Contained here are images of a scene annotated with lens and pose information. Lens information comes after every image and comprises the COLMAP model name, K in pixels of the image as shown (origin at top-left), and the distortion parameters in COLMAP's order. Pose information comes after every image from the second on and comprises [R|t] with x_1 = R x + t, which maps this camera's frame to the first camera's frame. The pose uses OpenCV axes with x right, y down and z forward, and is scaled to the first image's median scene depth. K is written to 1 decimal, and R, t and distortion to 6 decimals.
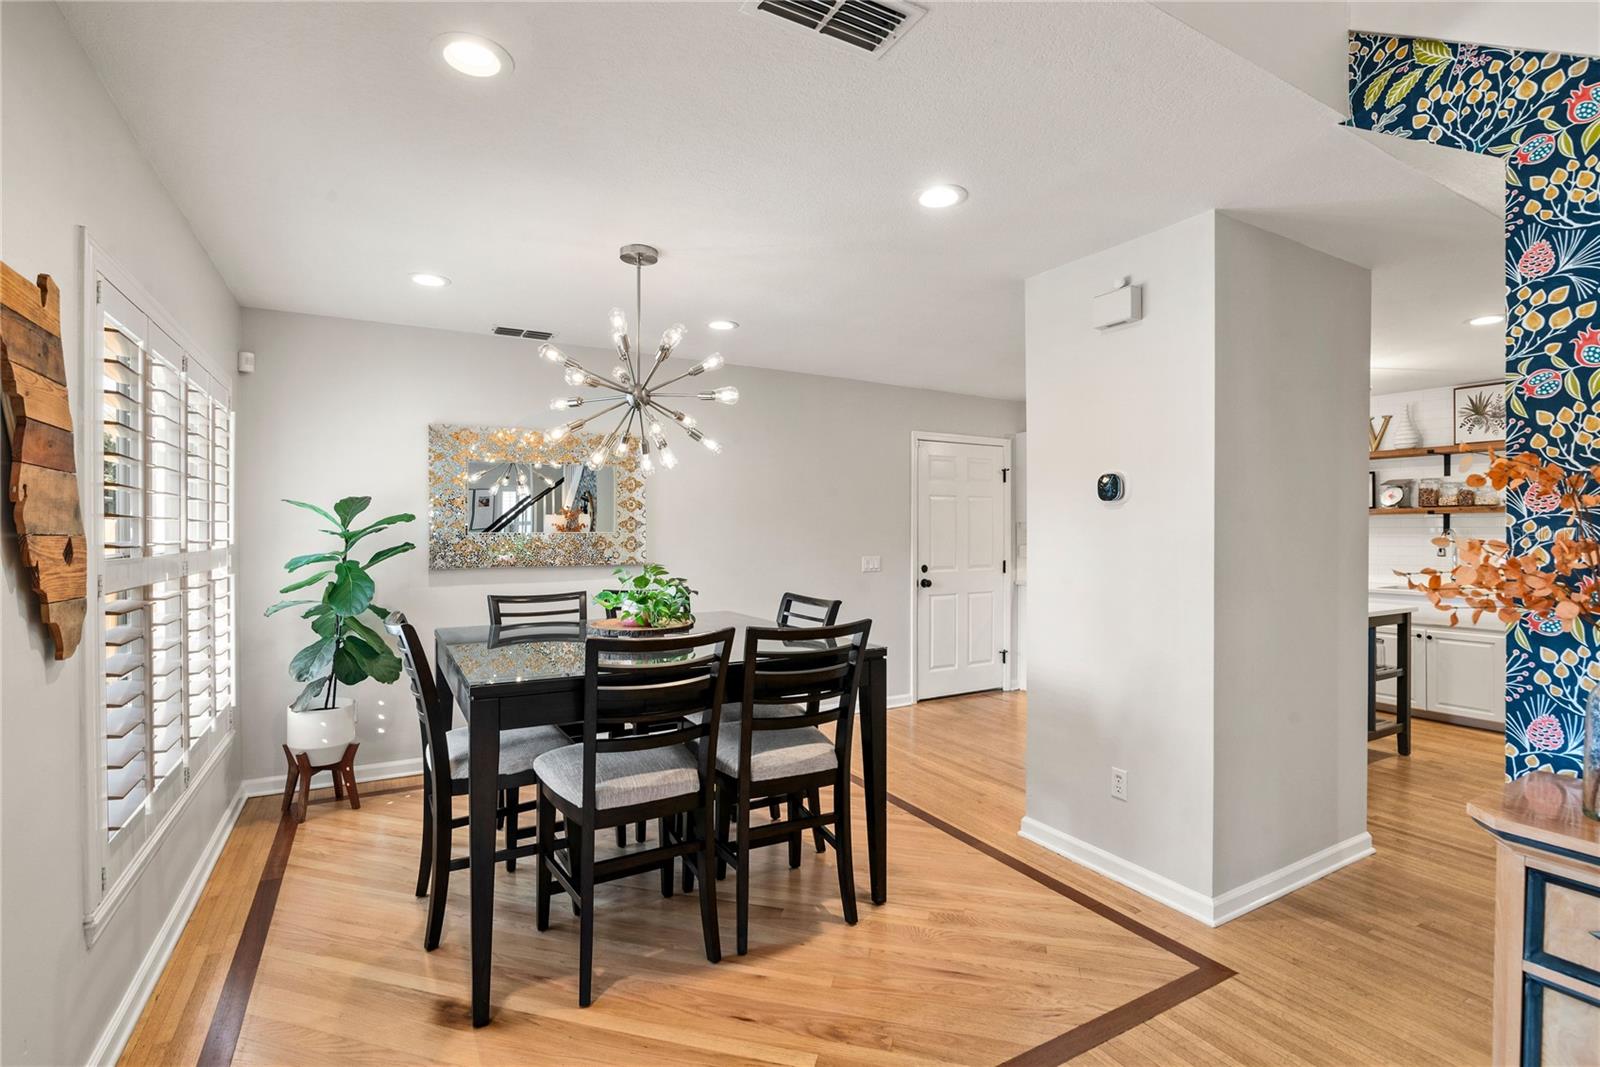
lens RADIAL K [[736.2, 0, 798.7], [0, 736.2, 529.1], [0, 0, 1]] dist [-0.002239, -0.000348]
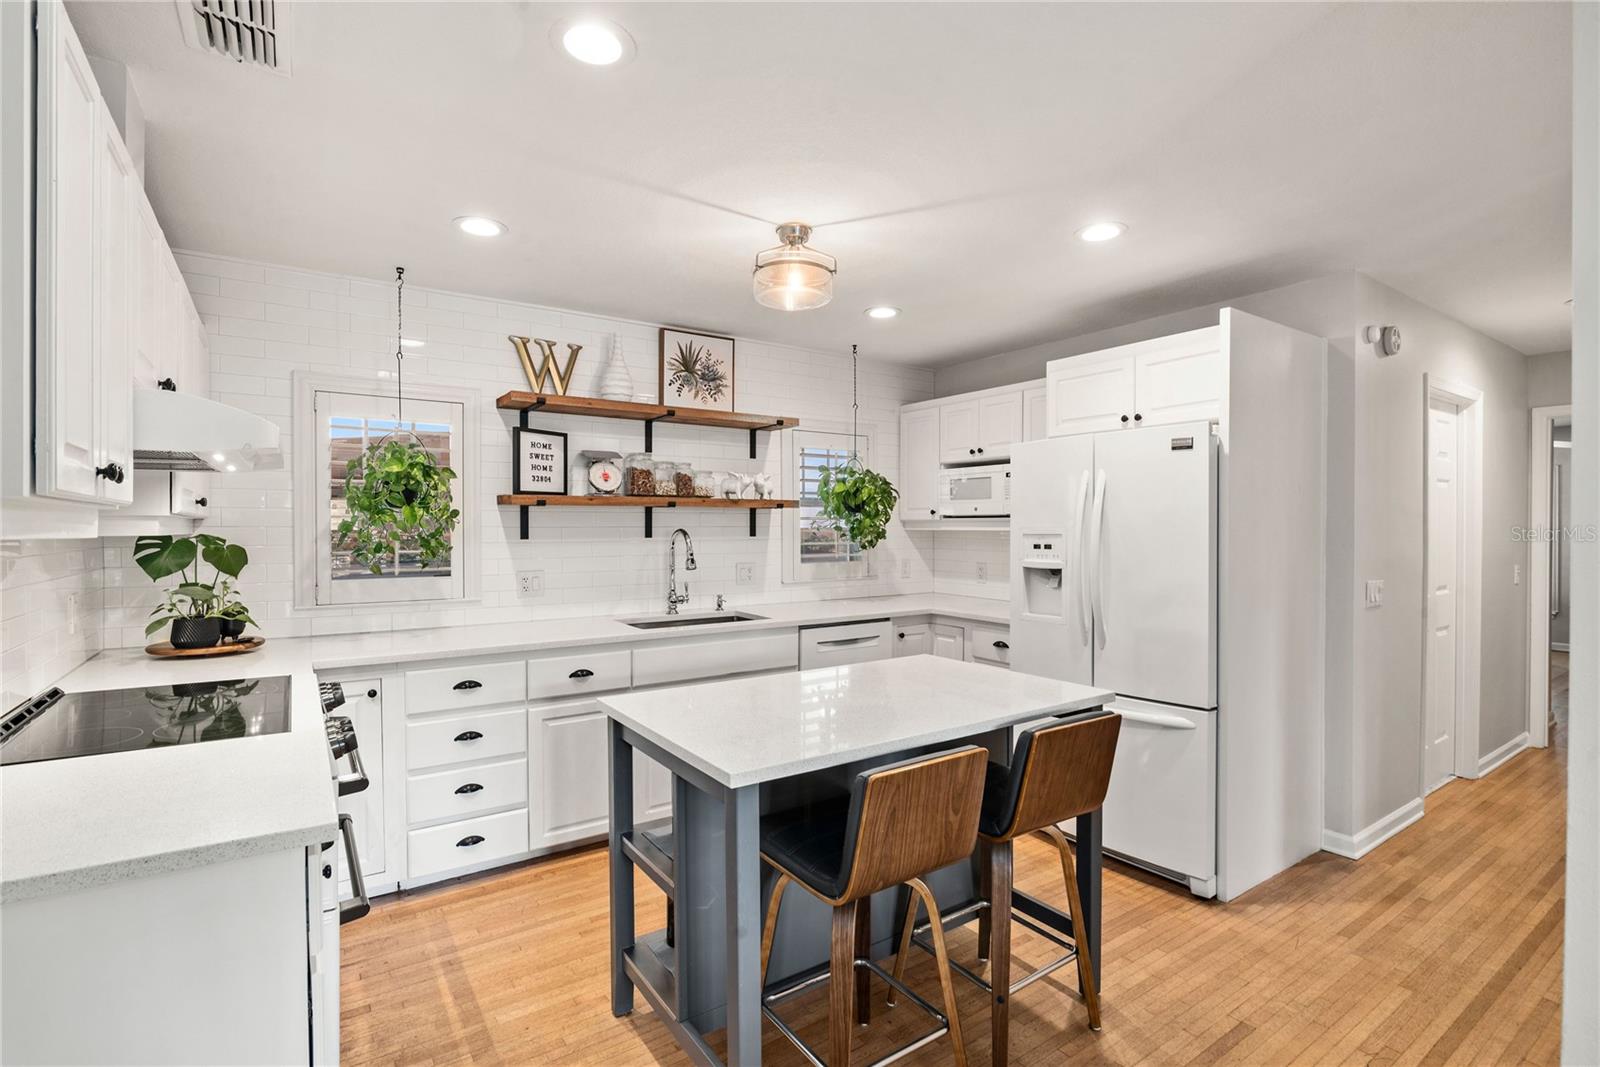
lens RADIAL K [[736.2, 0, 798.7], [0, 736.2, 529.1], [0, 0, 1]] dist [-0.002239, -0.000348]
pose [[-0.072361, -0.005613, 0.997363, 0.191872], [-0.000229, 0.999984, 0.005611, -0.004206], [-0.997378, 0.000177, -0.072361, 0.954454]]
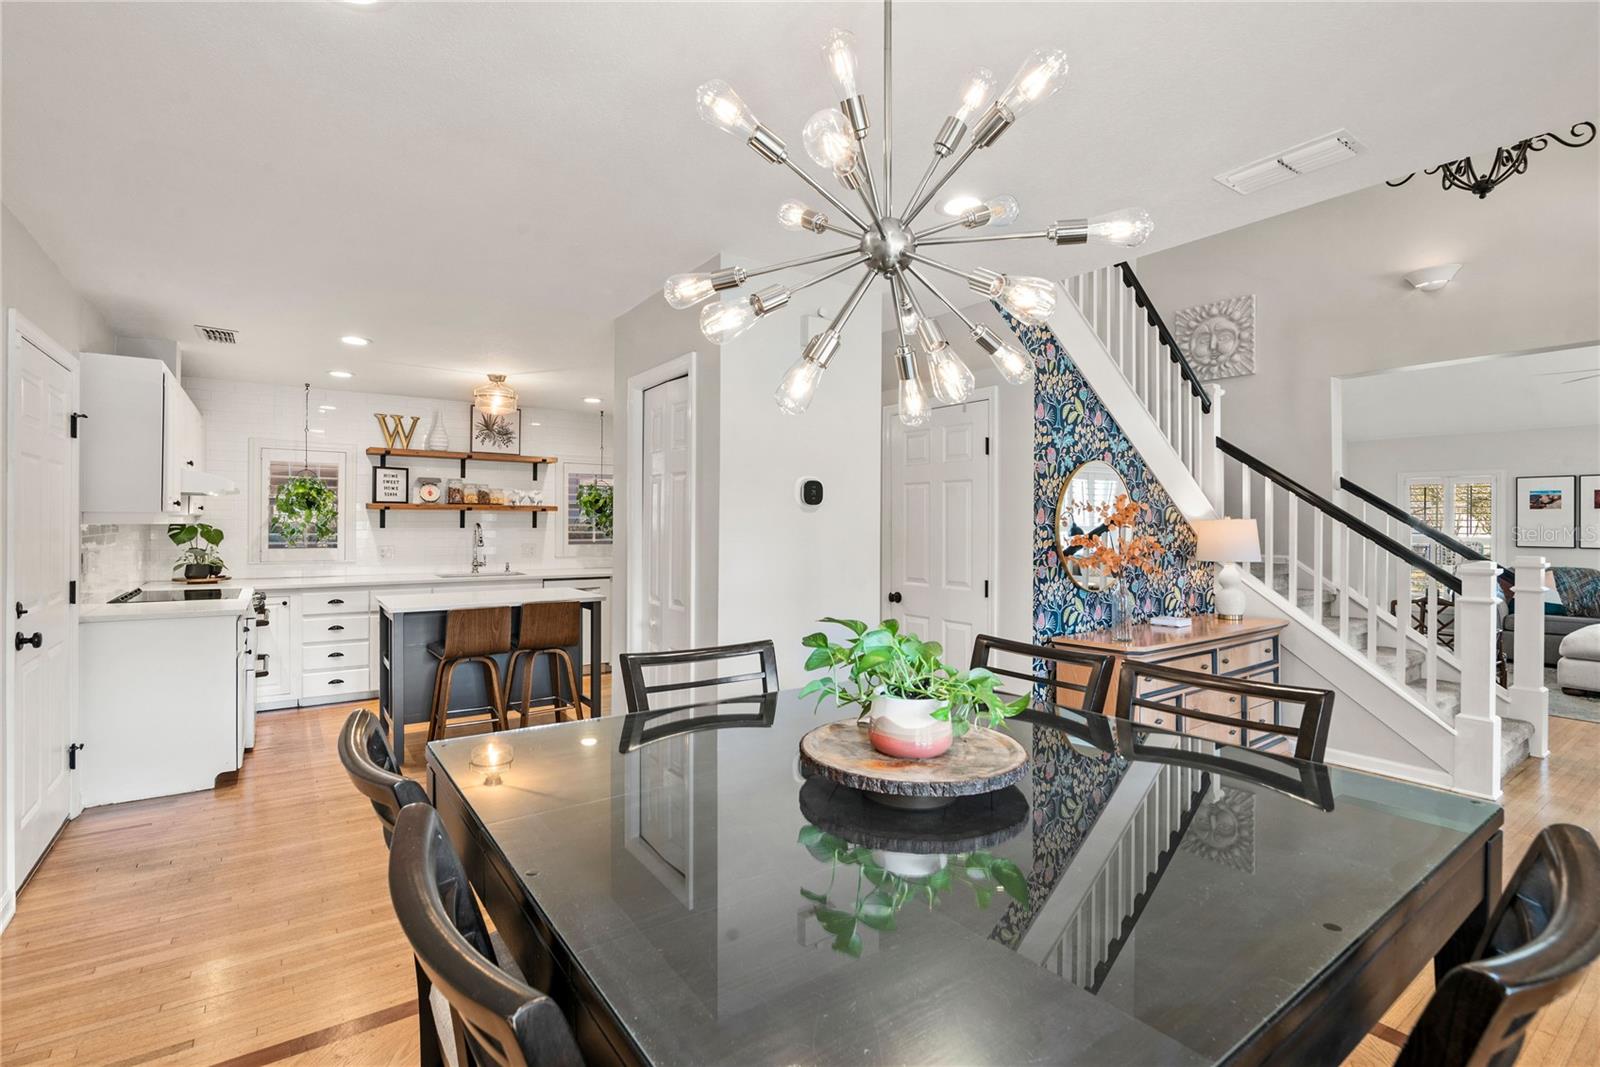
lens RADIAL K [[742.3, 0, 802.1], [0, 742.3, 517.5], [0, 0, 1]] dist [-0.000895, -0.000408]
pose [[-0.085270, 0.004620, 0.996347, -0.365078], [-0.008080, 0.999953, -0.005328, -0.007343], [-0.996325, -0.008504, -0.085228, 0.587193]]
